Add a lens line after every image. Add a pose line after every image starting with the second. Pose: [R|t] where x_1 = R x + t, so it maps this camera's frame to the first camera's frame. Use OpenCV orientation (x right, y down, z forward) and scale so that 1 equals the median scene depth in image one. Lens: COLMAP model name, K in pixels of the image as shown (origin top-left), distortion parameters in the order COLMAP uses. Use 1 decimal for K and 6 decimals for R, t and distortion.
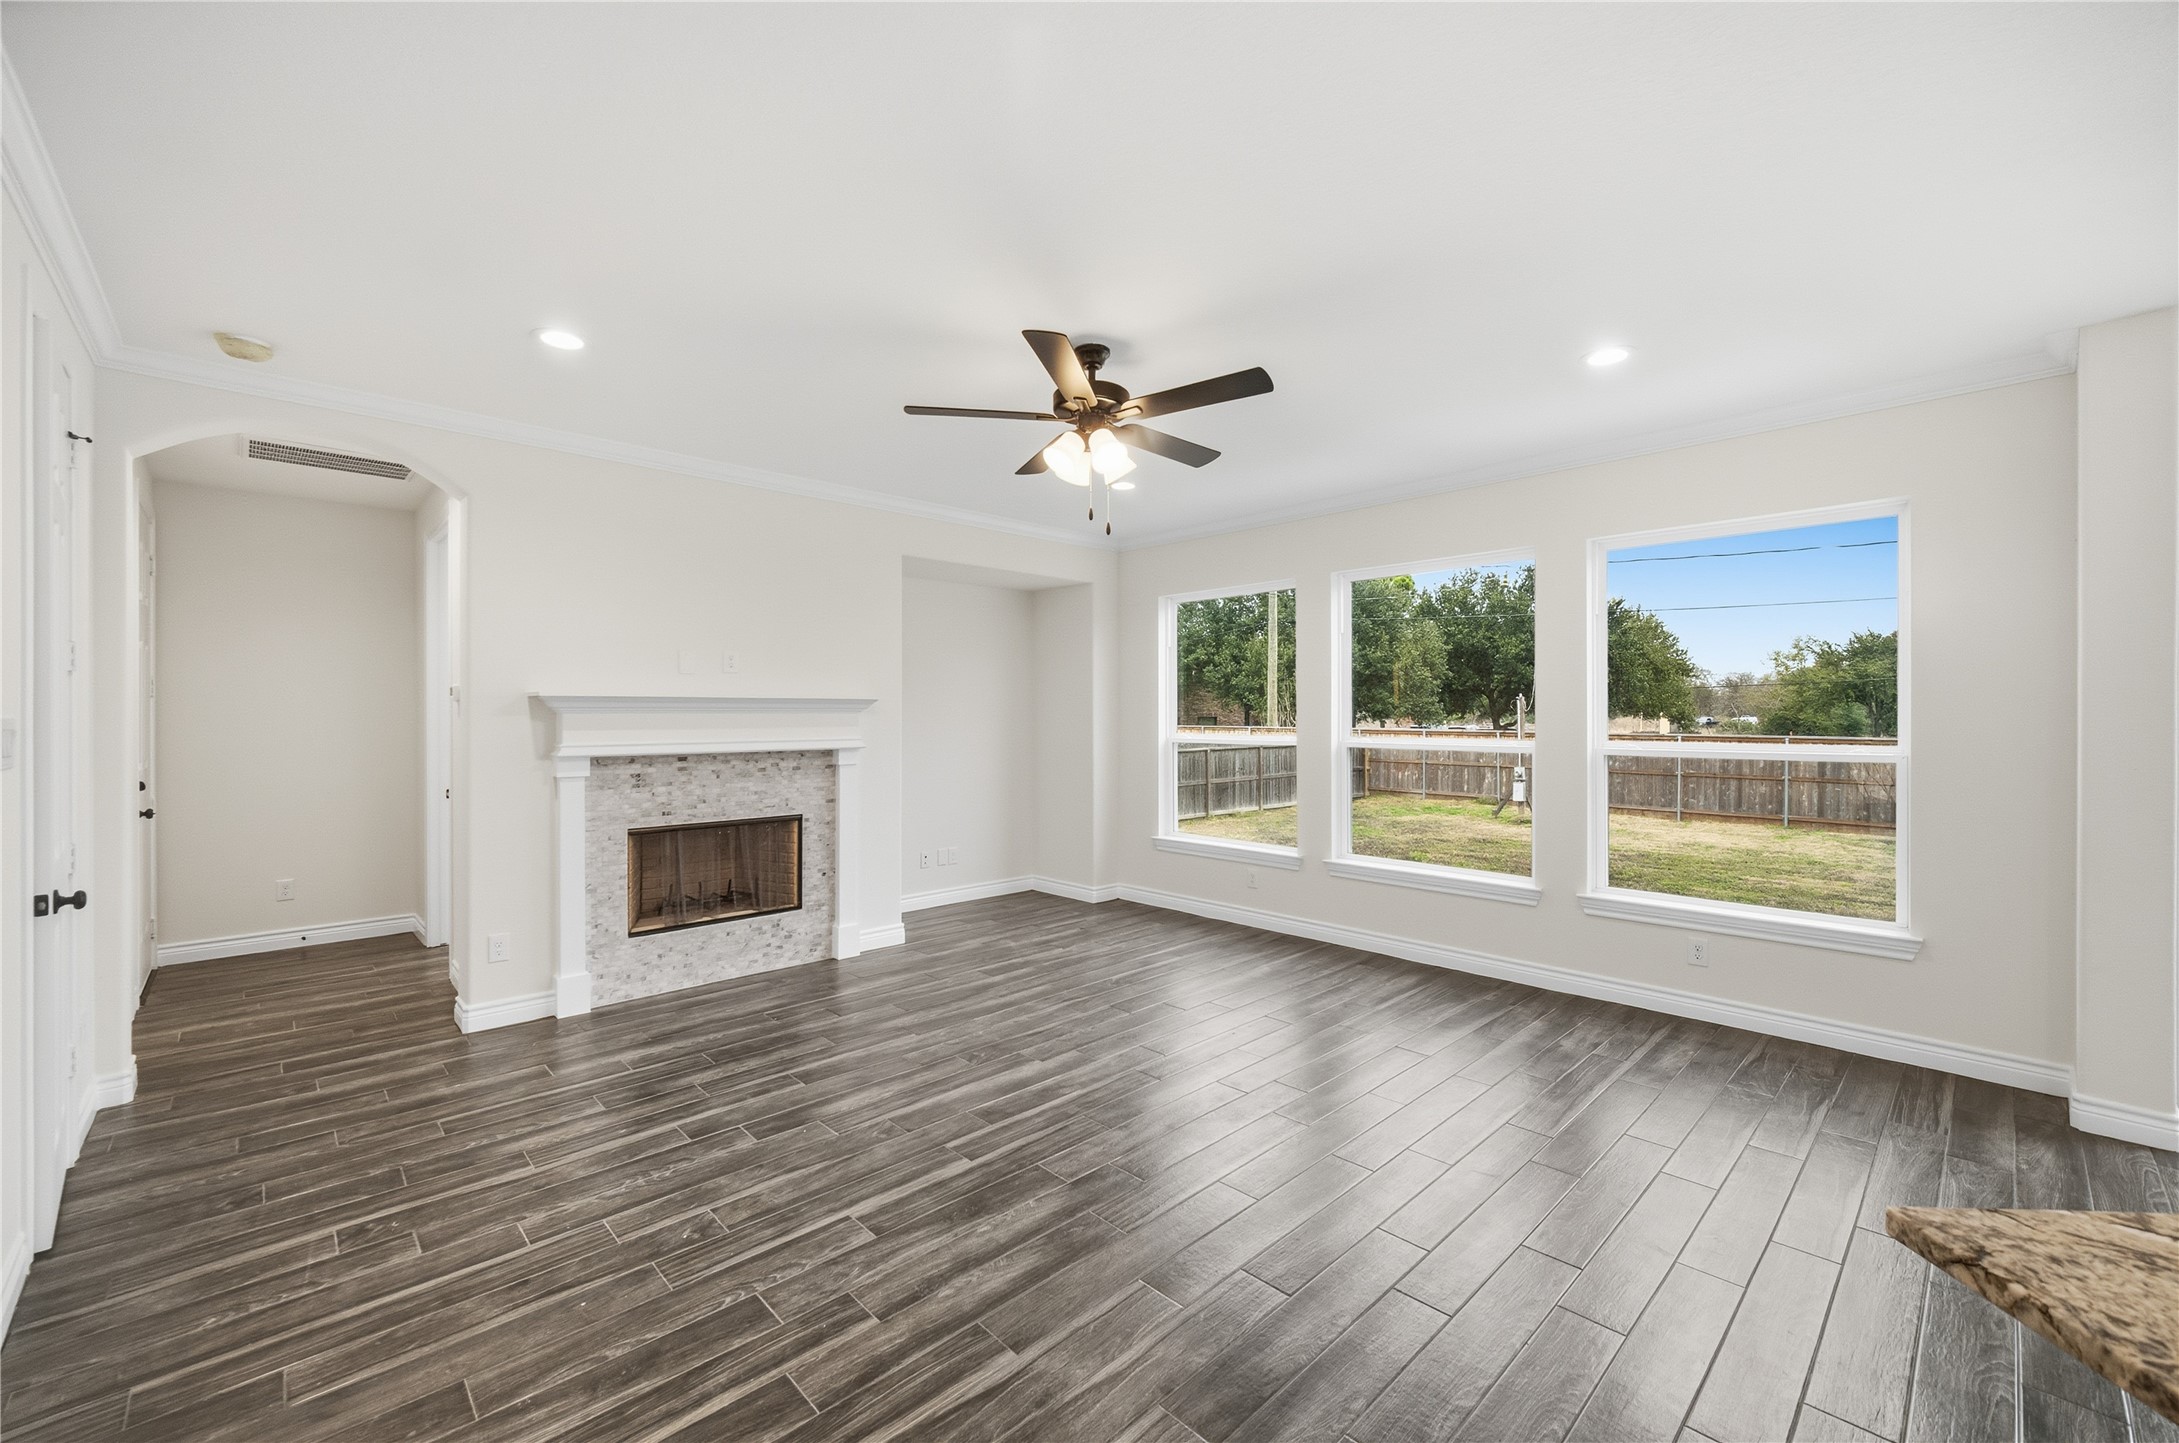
lens RADIAL K [[878.8, 0, 1079.2], [0, 878.8, 717.5], [0, 0, 1]] dist [0.001537, -0.000015]
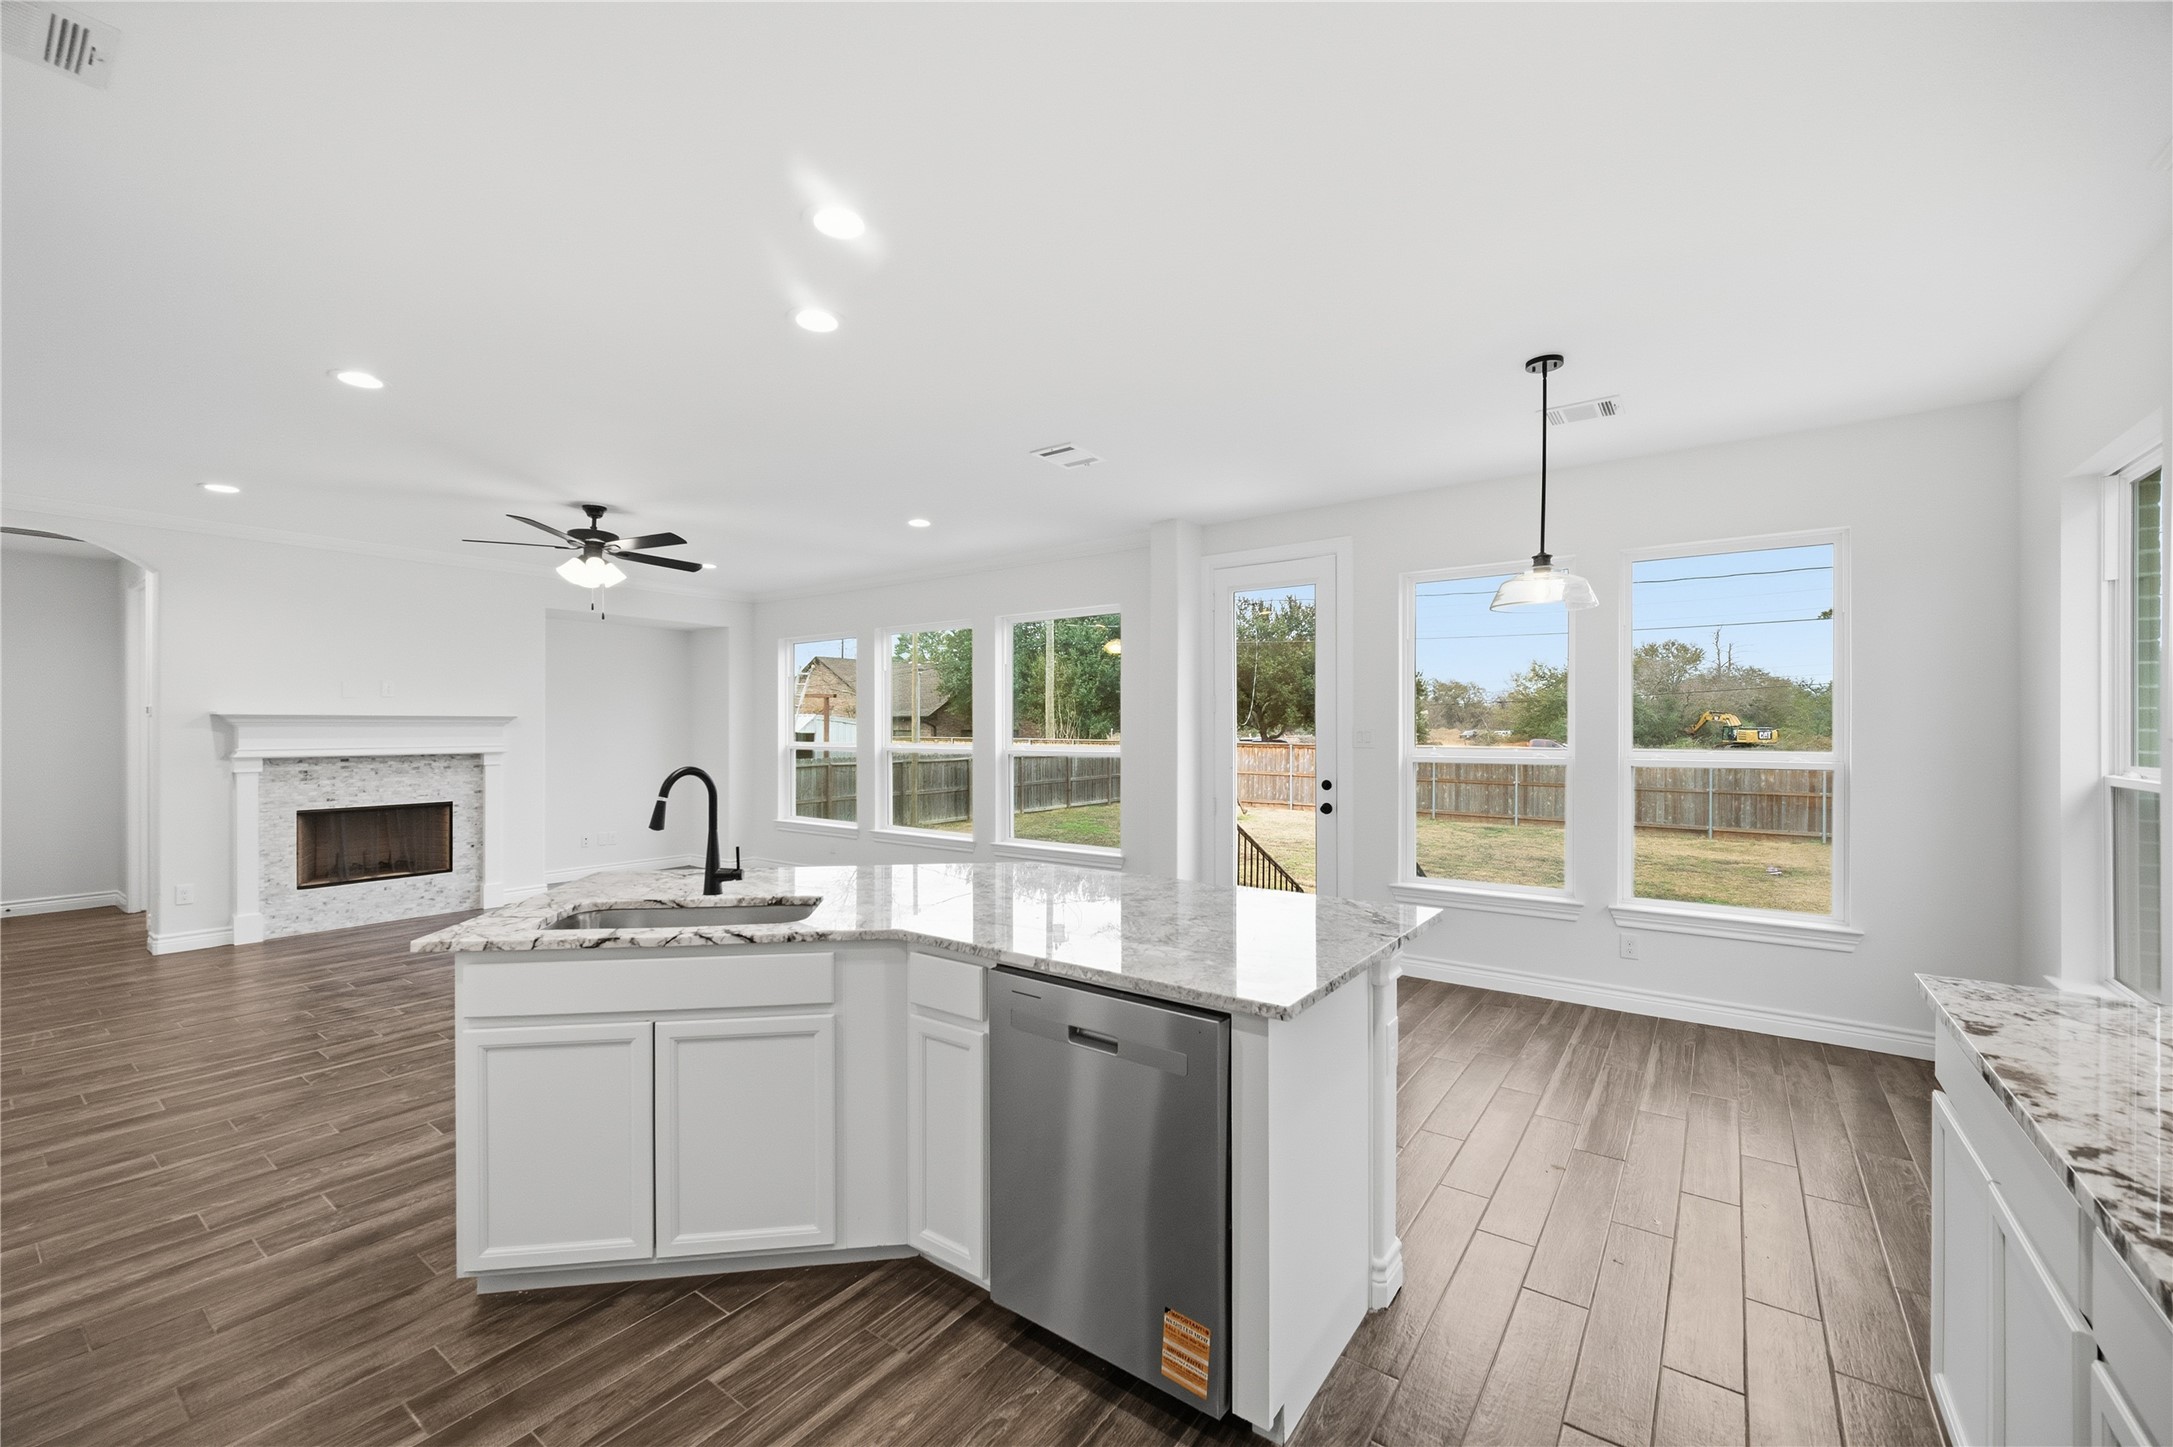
lens RADIAL K [[872.8, 0, 1081.3], [0, 872.8, 730.2], [0, 0, 1]] dist [-0.001195, -0.000513]
pose [[0.983749, 0.000555, 0.179548, 0.447249], [-0.000593, 1.000000, 0.000154, -0.000075], [-0.179548, -0.000258, 0.983749, -0.559166]]
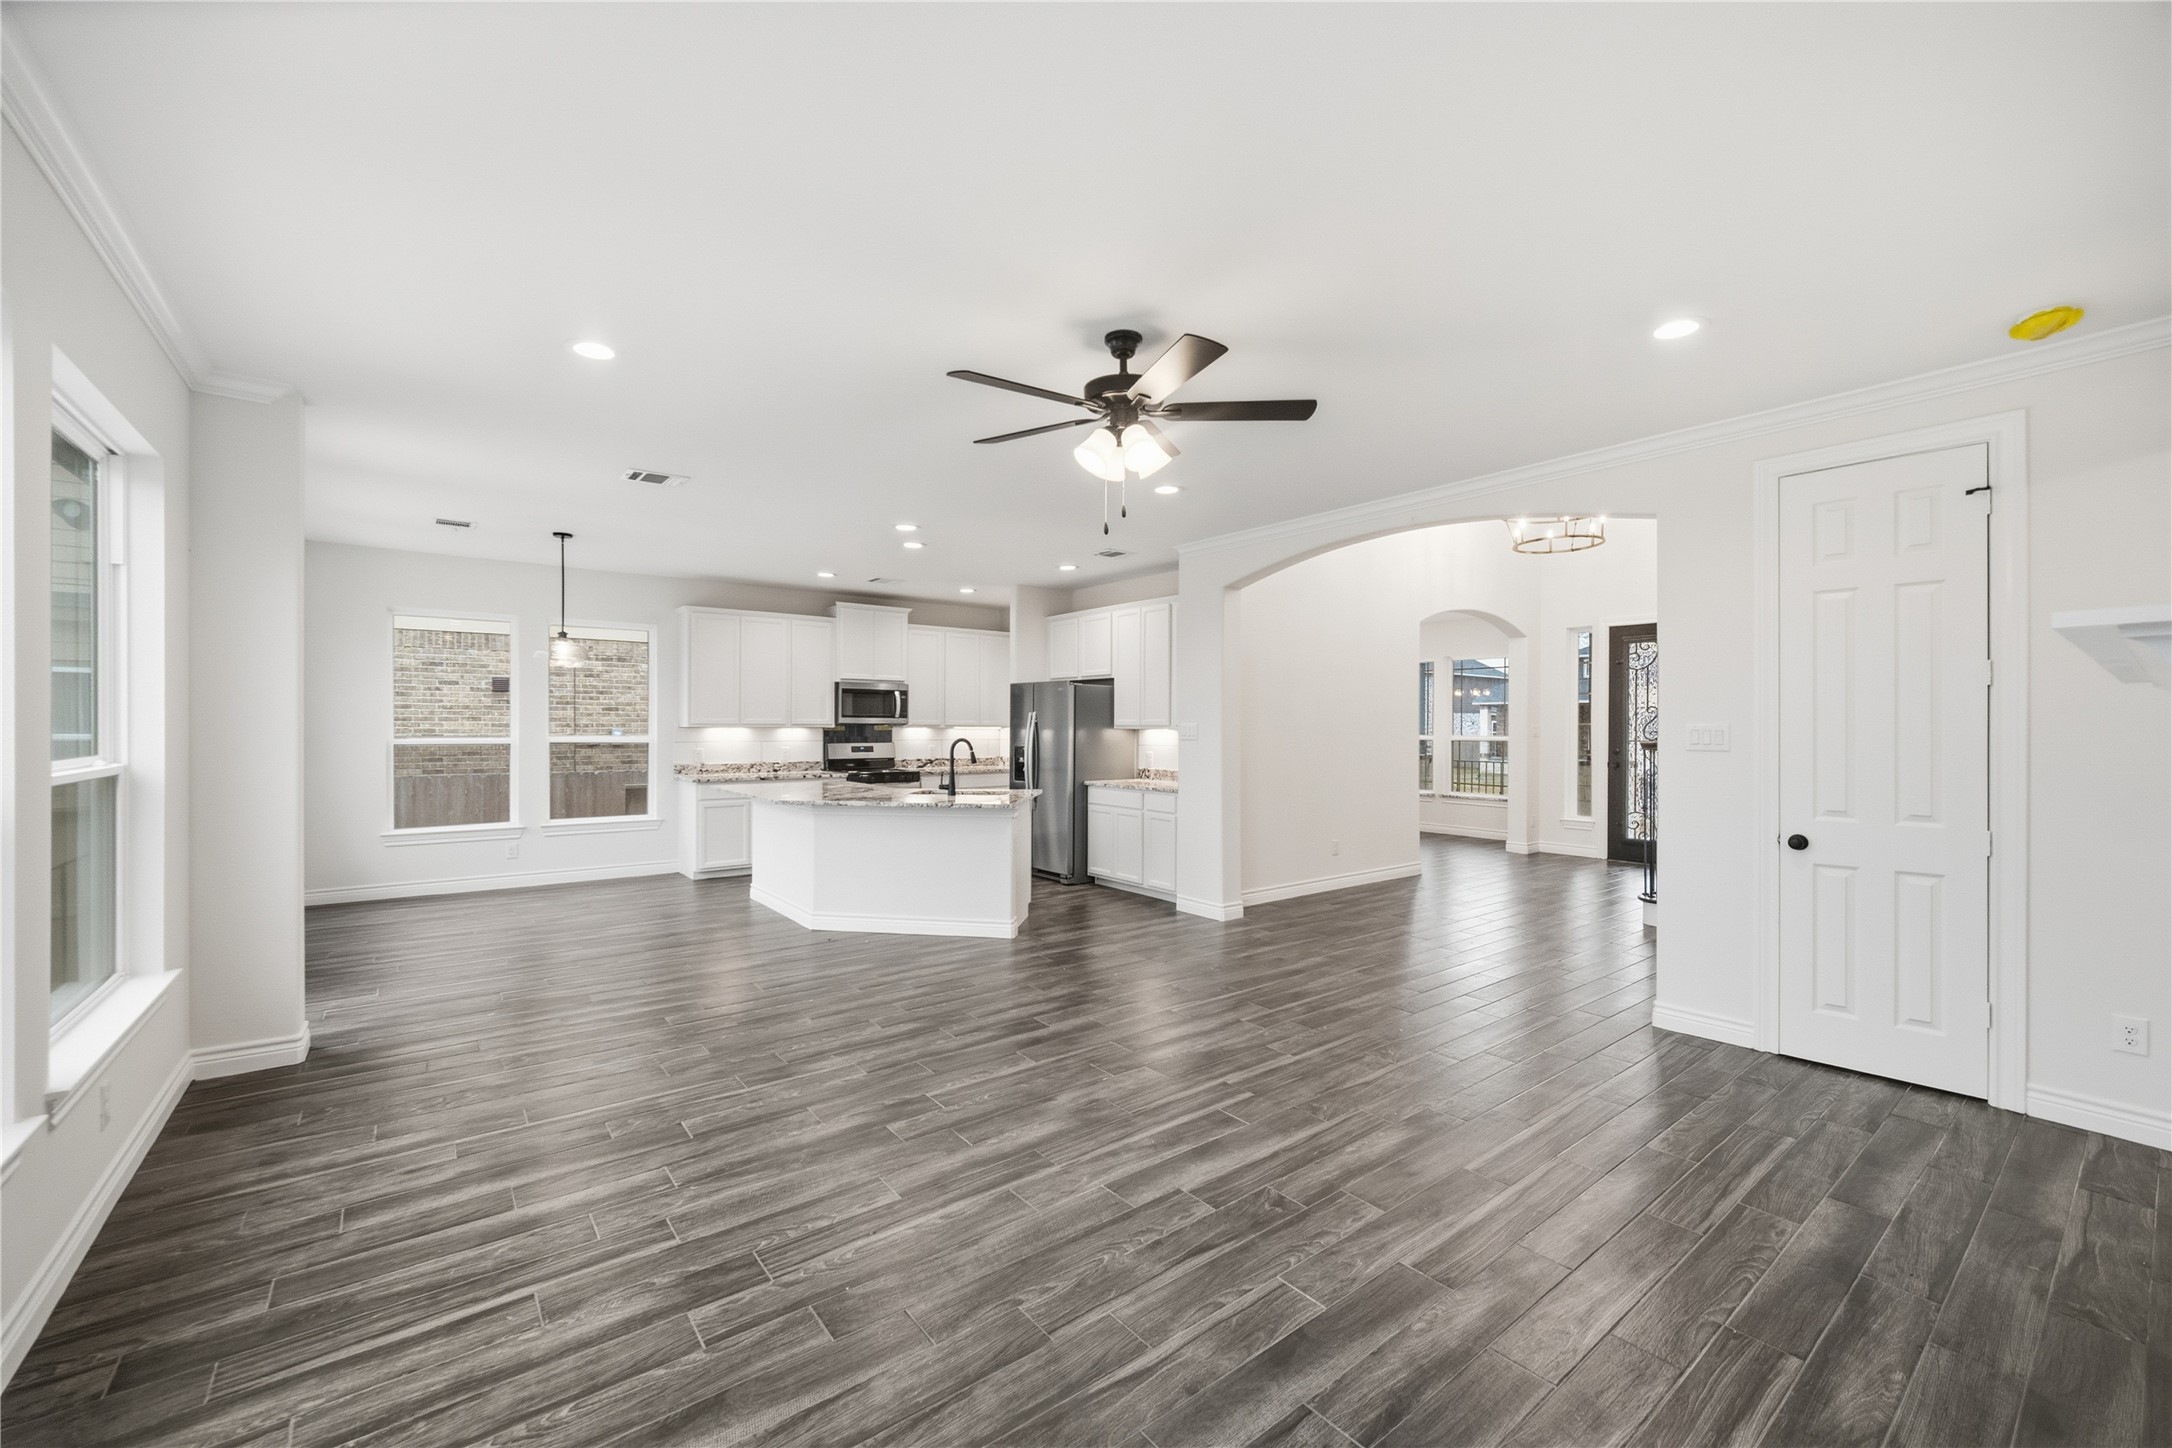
lens RADIAL K [[872.4, 0, 1081.3], [0, 872.4, 720.6], [0, 0, 1]] dist [-0.001195, -0.000513]
pose [[-0.995612, -0.002461, 0.093543, -0.022453], [-0.002777, 0.999991, -0.003249, 0.001183], [-0.093534, -0.003495, -0.995610, 1.416131]]
